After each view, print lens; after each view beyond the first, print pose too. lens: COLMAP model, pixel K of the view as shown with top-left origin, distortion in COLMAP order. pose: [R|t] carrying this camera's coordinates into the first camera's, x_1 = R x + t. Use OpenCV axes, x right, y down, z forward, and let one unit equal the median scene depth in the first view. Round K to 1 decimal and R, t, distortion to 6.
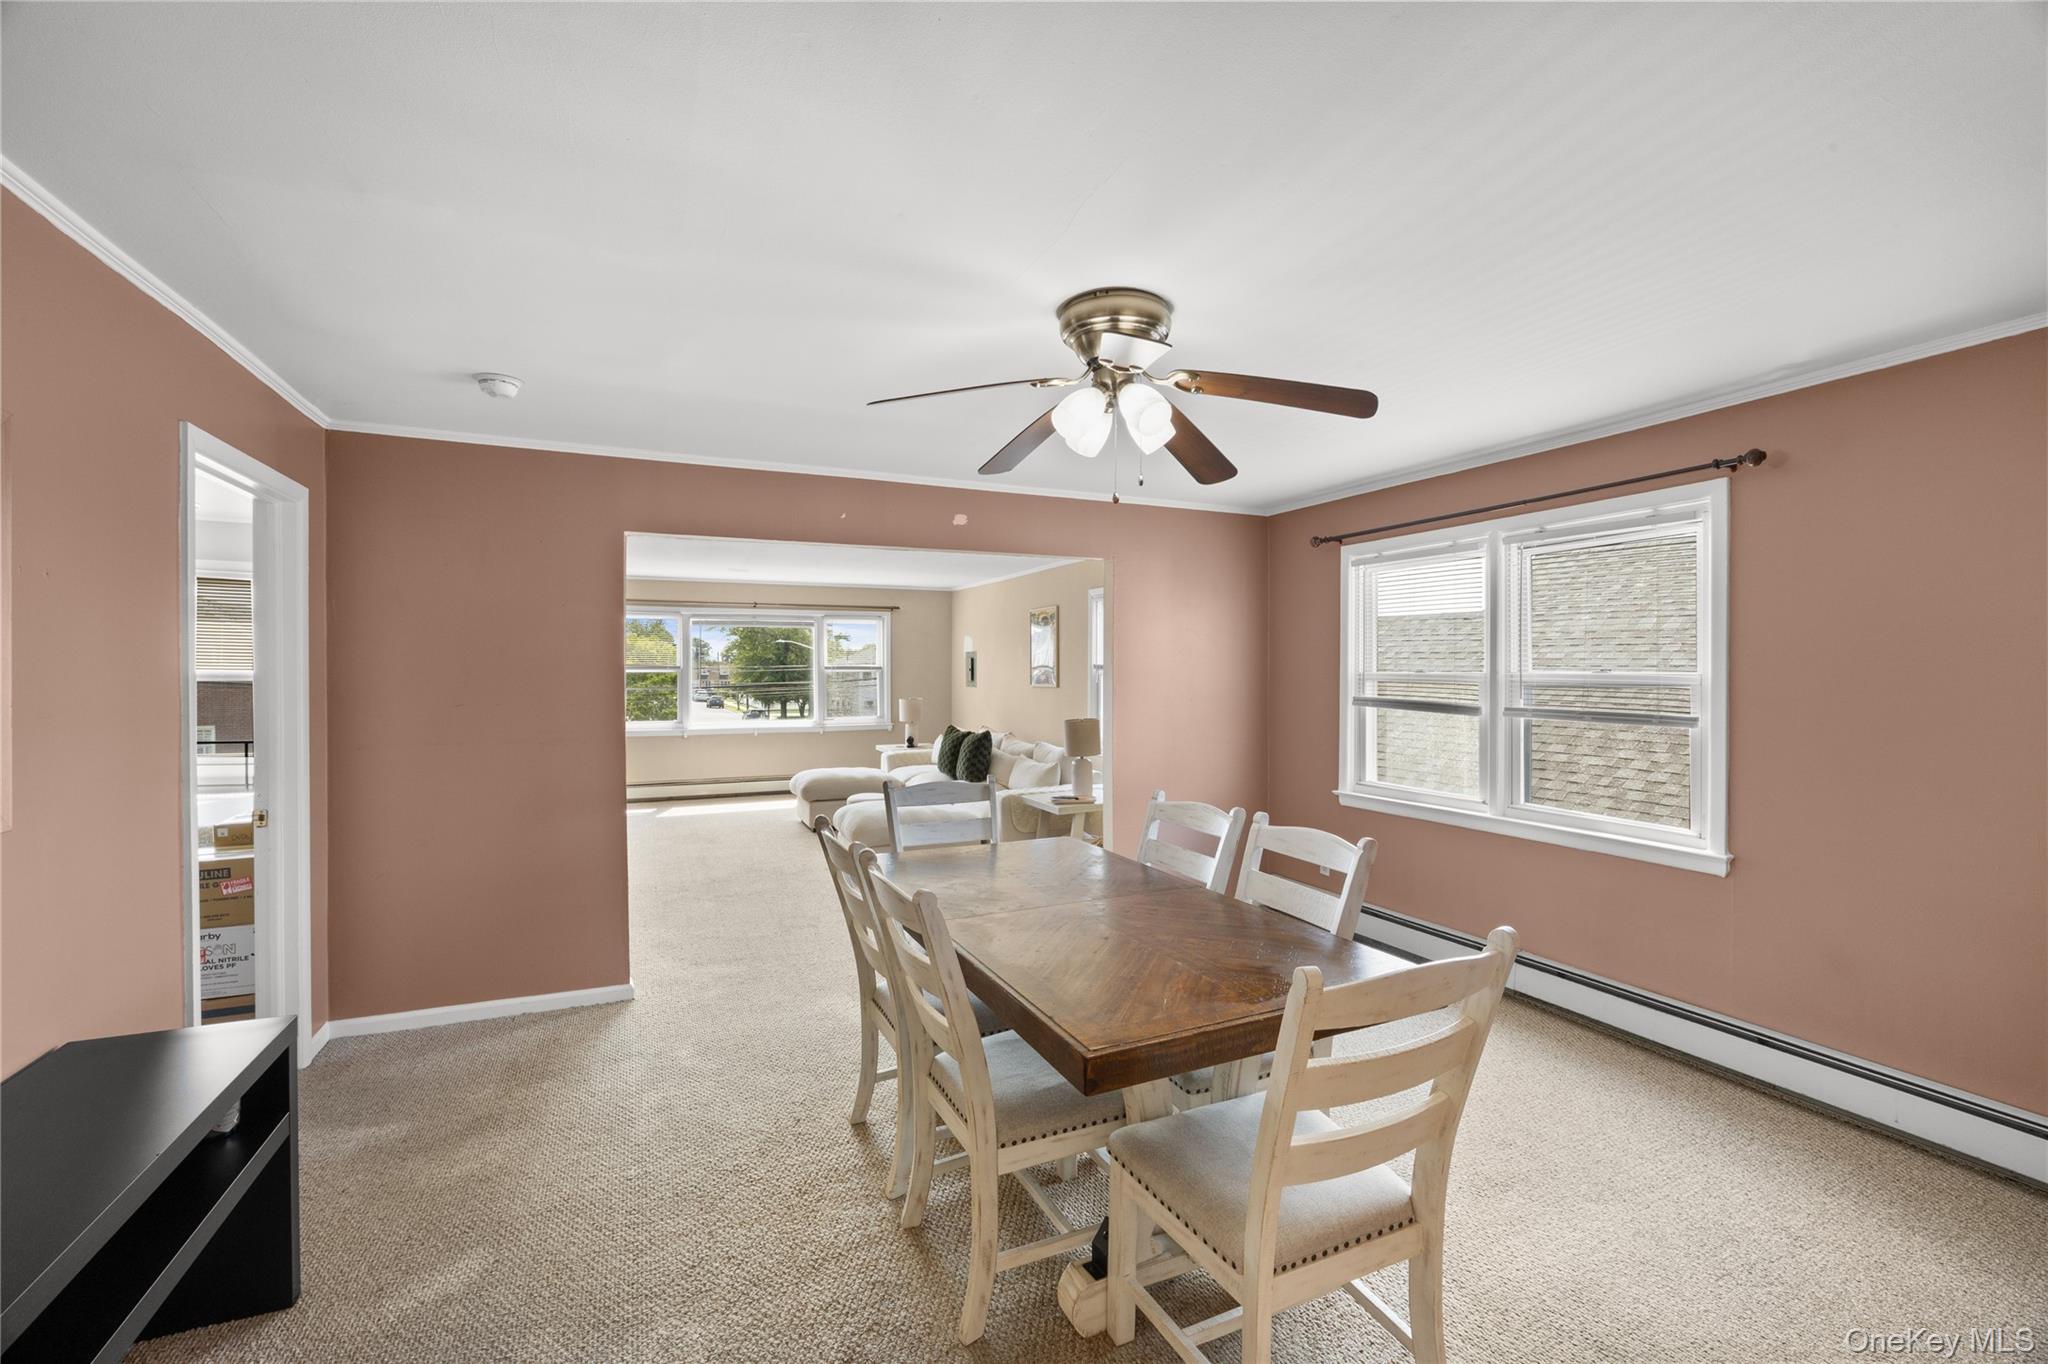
lens RADIAL K [[860.8, 0, 1031.4], [0, 860.8, 679.9], [0, 0, 1]] dist [-0.010499, -0.000067]
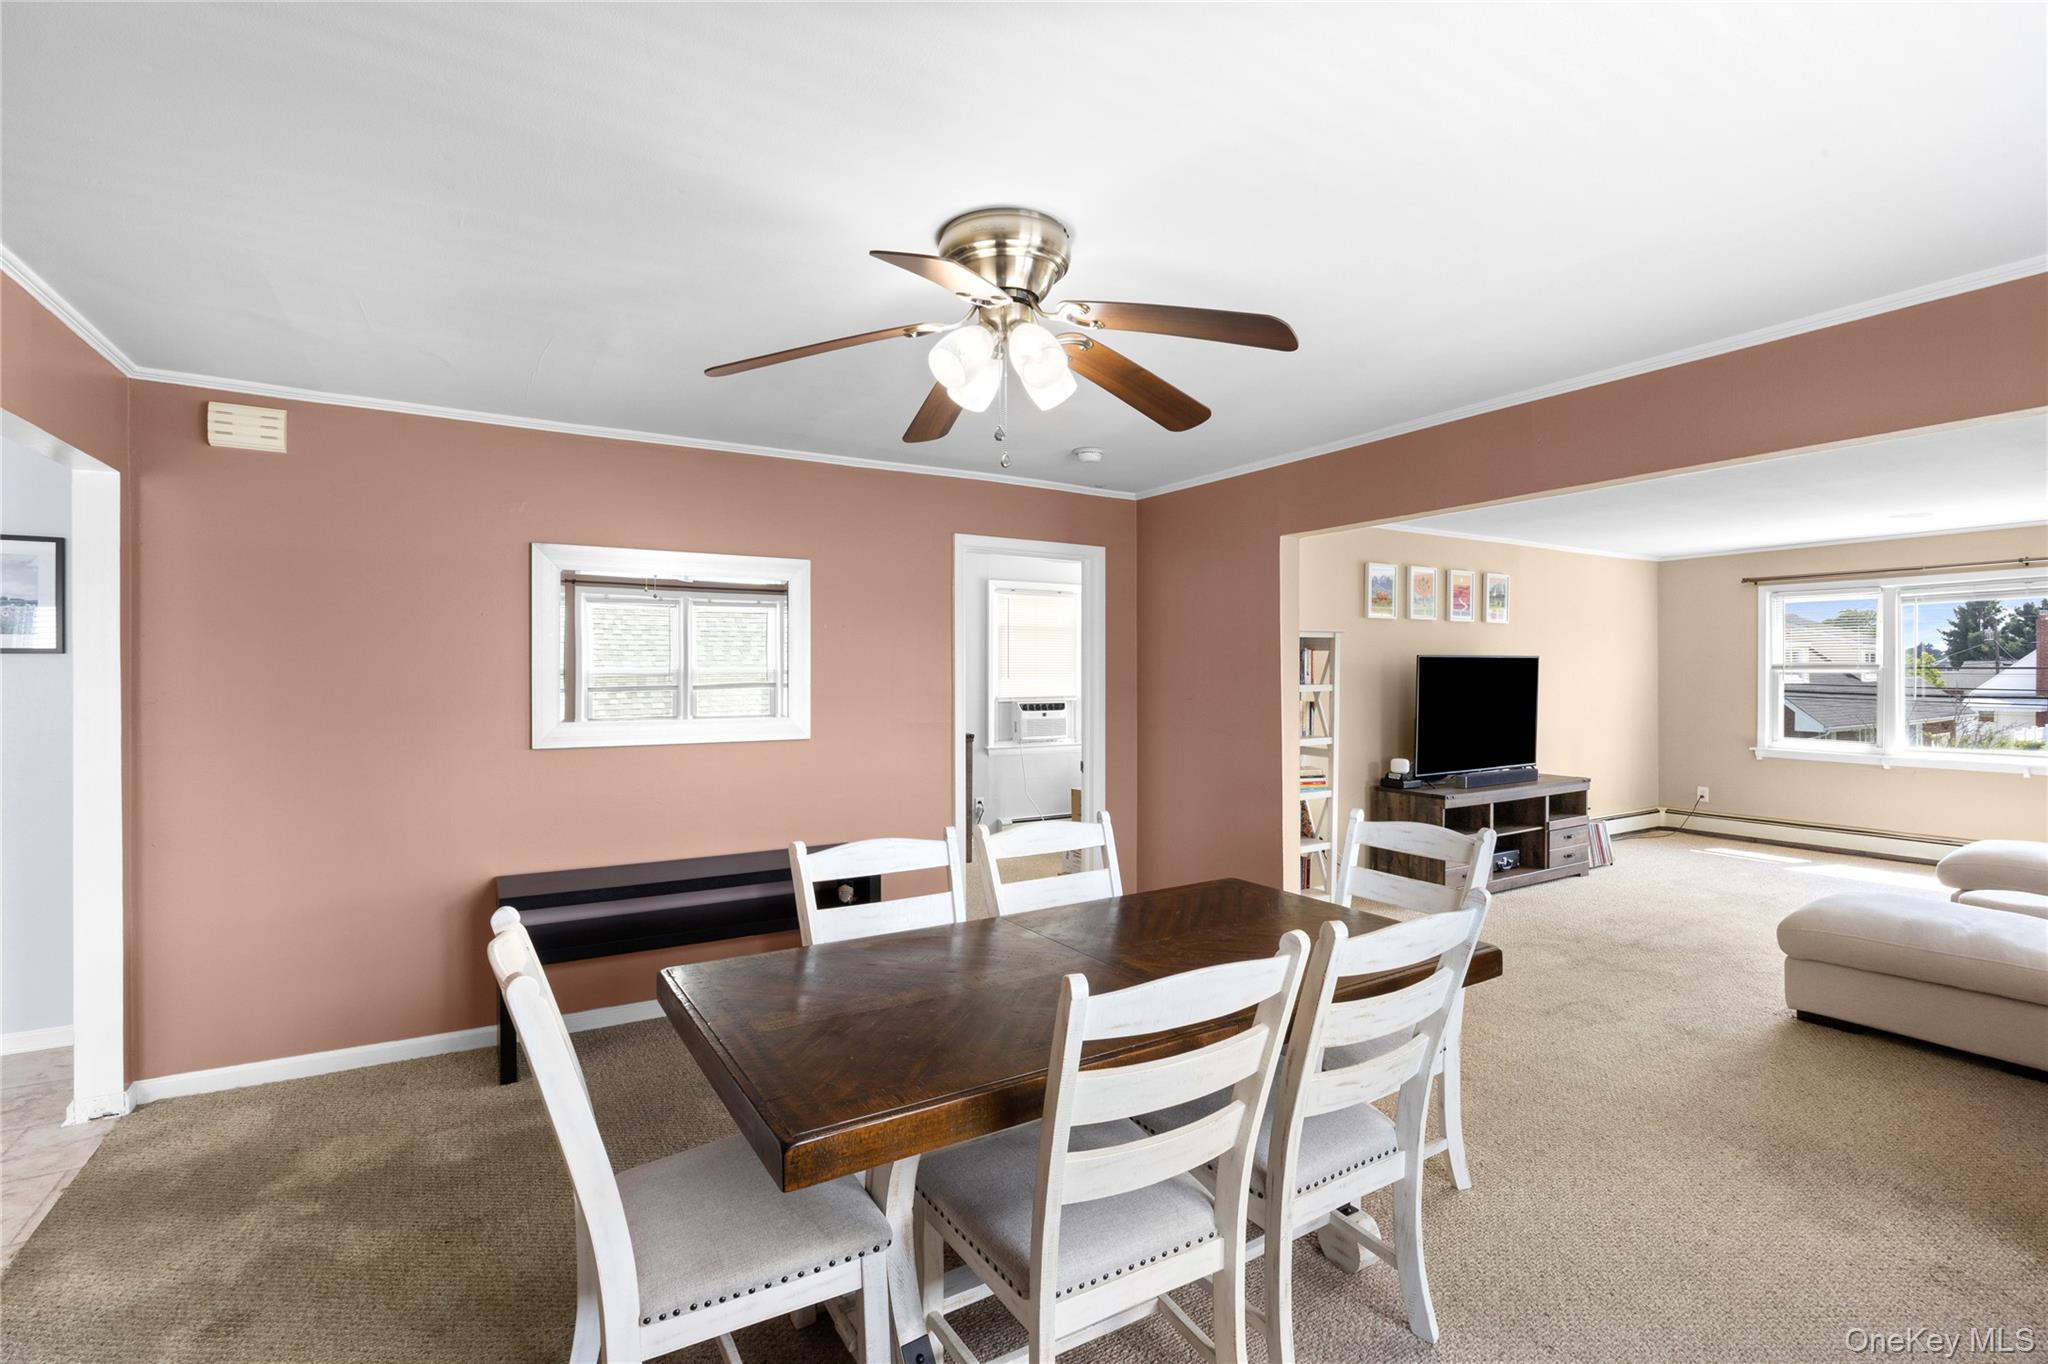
lens RADIAL K [[934.9, 0, 1006.2], [0, 934.9, 674.3], [0, 0, 1]] dist [-0.021727, 0.000222]
pose [[0.111995, 0.001665, -0.993707, 0.520550], [-0.010022, 0.999950, 0.000546, -0.003271], [0.993658, 0.009898, 0.112006, 0.468491]]
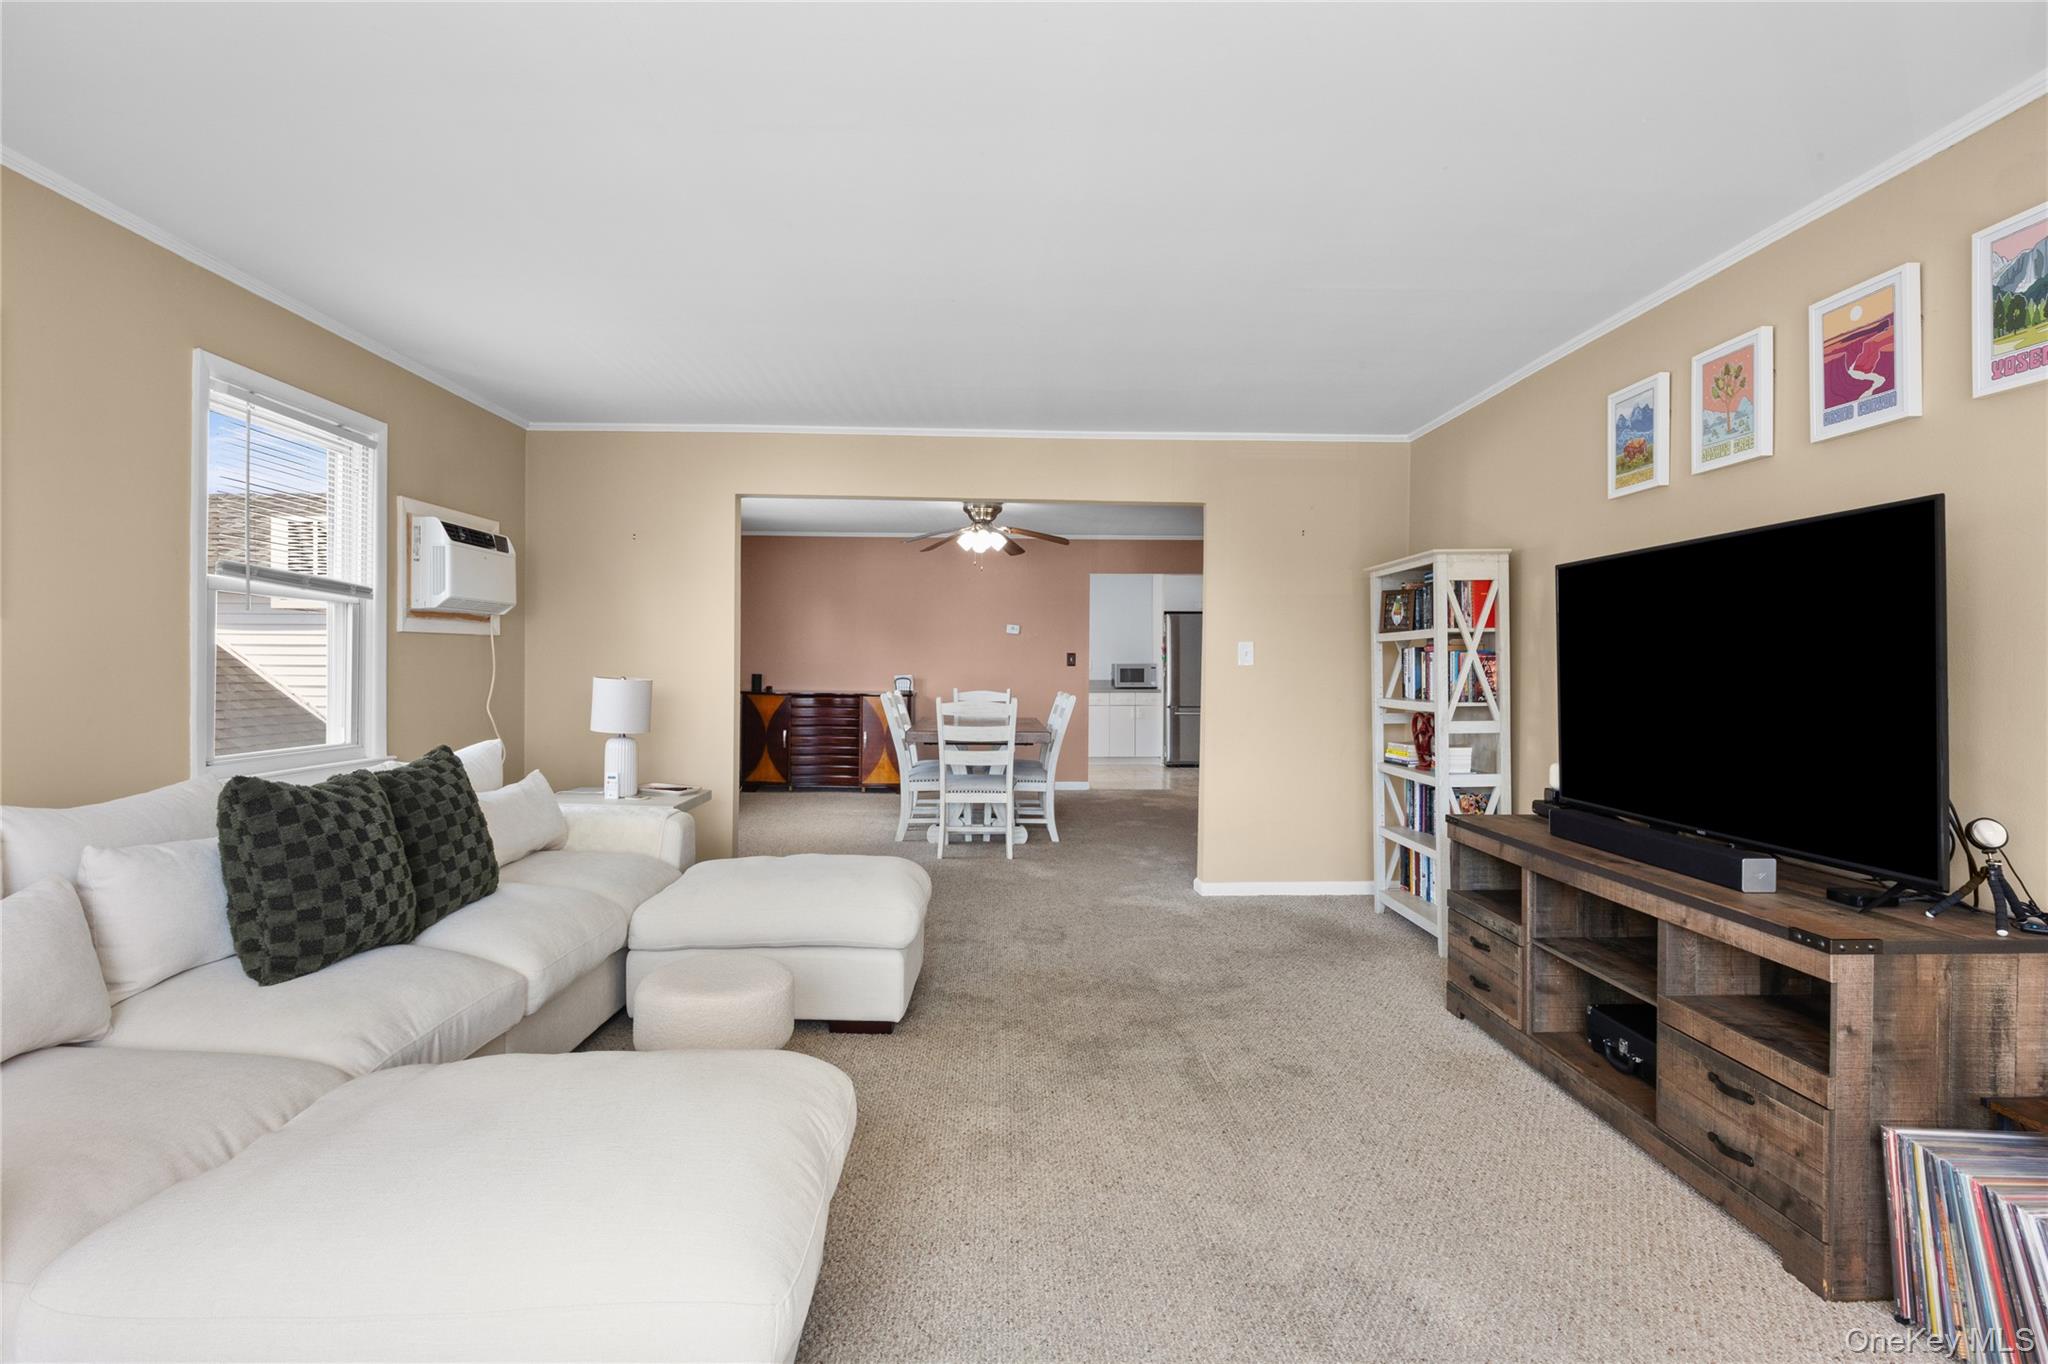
lens RADIAL K [[1029.1, 0, 1014.6], [0, 1029.1, 671.3], [0, 0, 1]] dist [0.002399, 0.000279]
pose [[-0.917257, -0.012478, 0.398100, -0.695954], [-0.006298, 0.999839, 0.016827, 0.033401], [-0.398246, 0.012927, -0.917188, 2.100741]]
